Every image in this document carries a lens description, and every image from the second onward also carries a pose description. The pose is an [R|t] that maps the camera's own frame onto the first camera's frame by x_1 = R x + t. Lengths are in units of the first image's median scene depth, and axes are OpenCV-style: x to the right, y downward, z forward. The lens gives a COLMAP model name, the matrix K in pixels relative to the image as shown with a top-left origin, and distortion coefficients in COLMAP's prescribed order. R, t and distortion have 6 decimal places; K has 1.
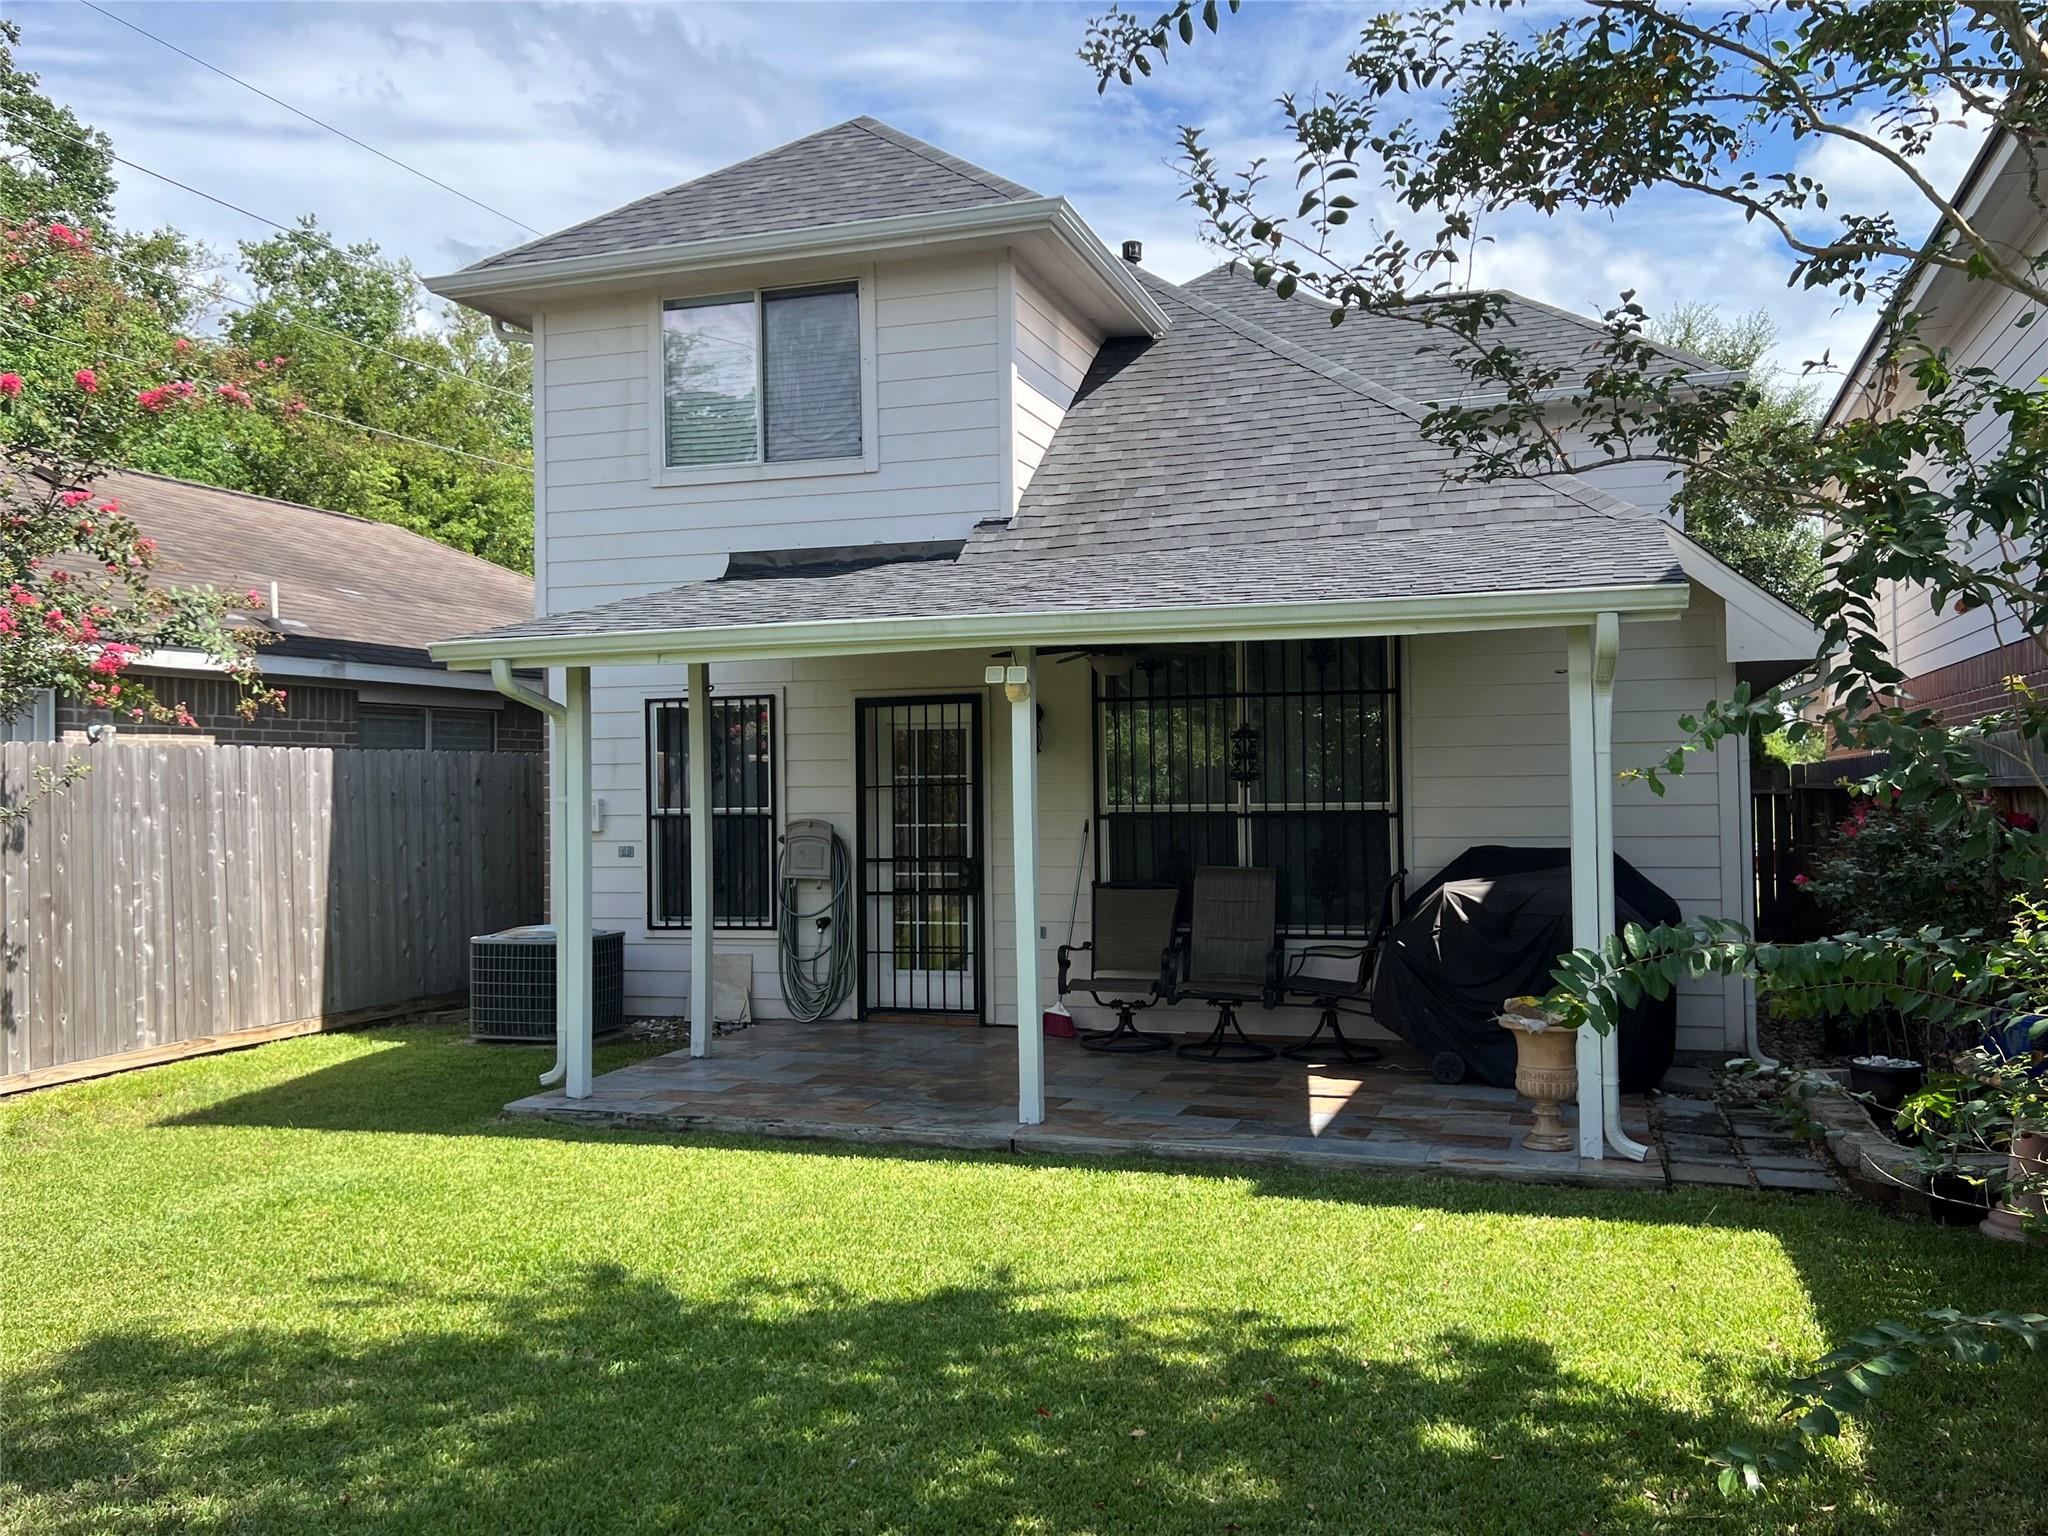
lens RADIAL K [[1725.1, 0, 1040.7], [0, 1725.1, 759.9], [0, 0, 1]] dist [0.111470, -0.005526]
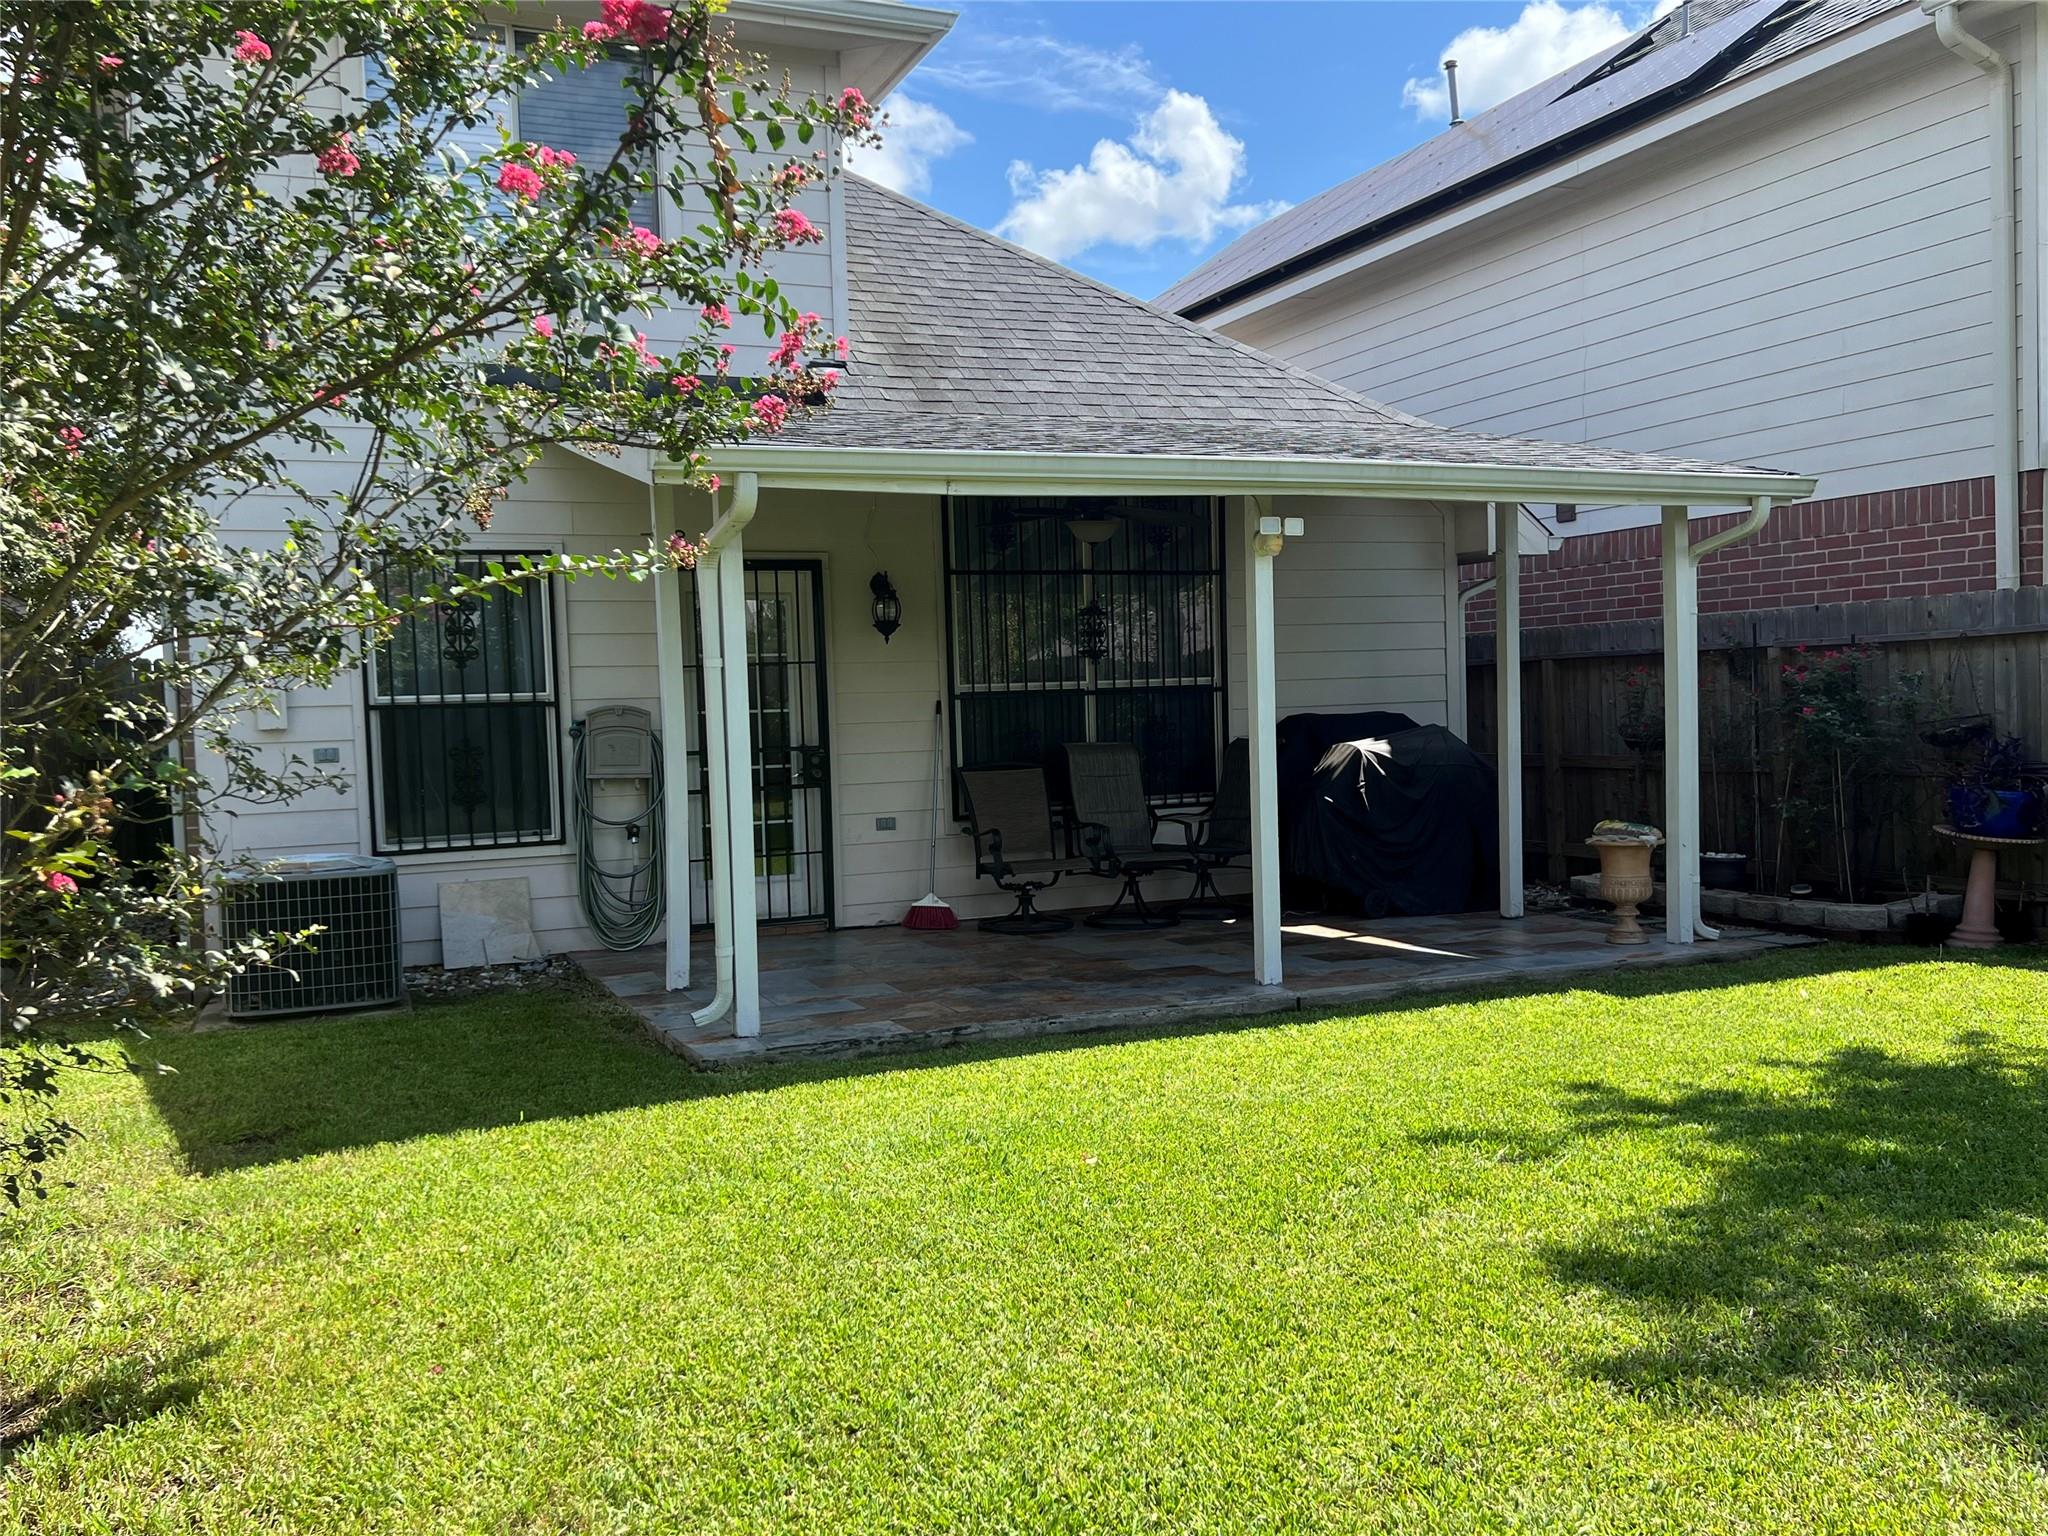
lens RADIAL K [[1725.1, 0, 1043.0], [0, 1725.1, 779.2], [0, 0, 1]] dist [0.111470, -0.005526]
pose [[0.745385, -0.042427, 0.665282, -0.570966], [0.008427, 0.998493, 0.054236, 0.027730], [-0.666580, -0.034821, 0.744619, 0.263435]]
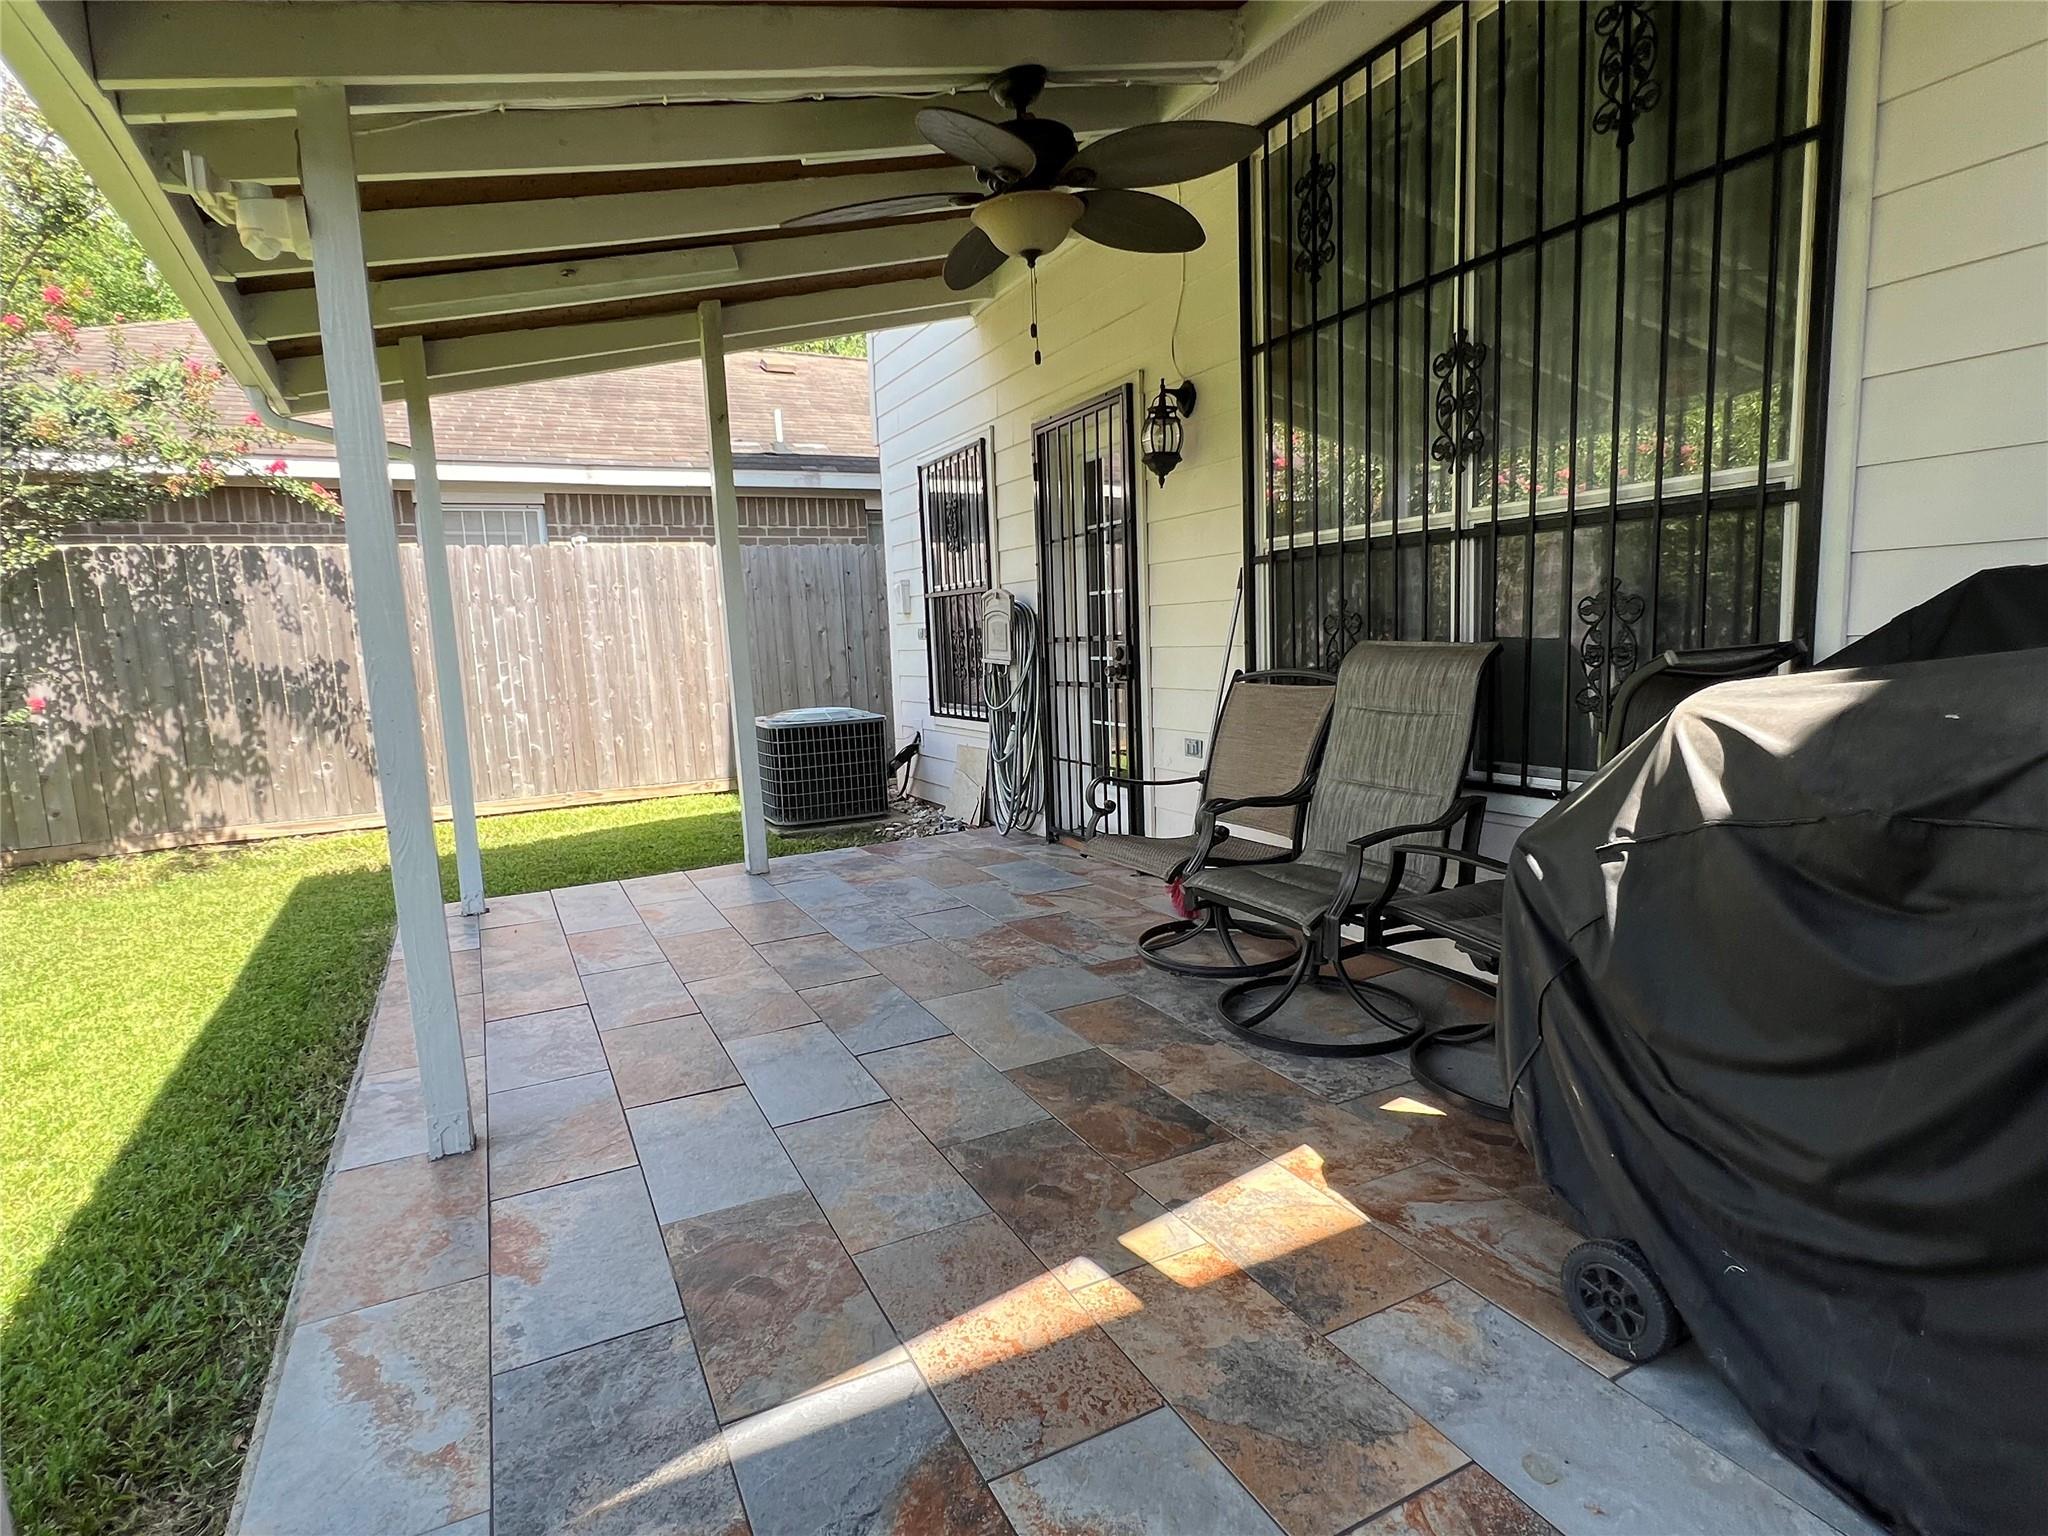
lens RADIAL K [[1056.9, 0, 1021.0], [0, 1056.9, 783.3], [0, 0, 1]] dist [0.000516, 0.001050]
pose [[0.714364, 0.081694, -0.694989, 0.238813], [0.044827, 0.985780, 0.161952, 0.046891], [0.698337, -0.146847, 0.700544, 0.690805]]
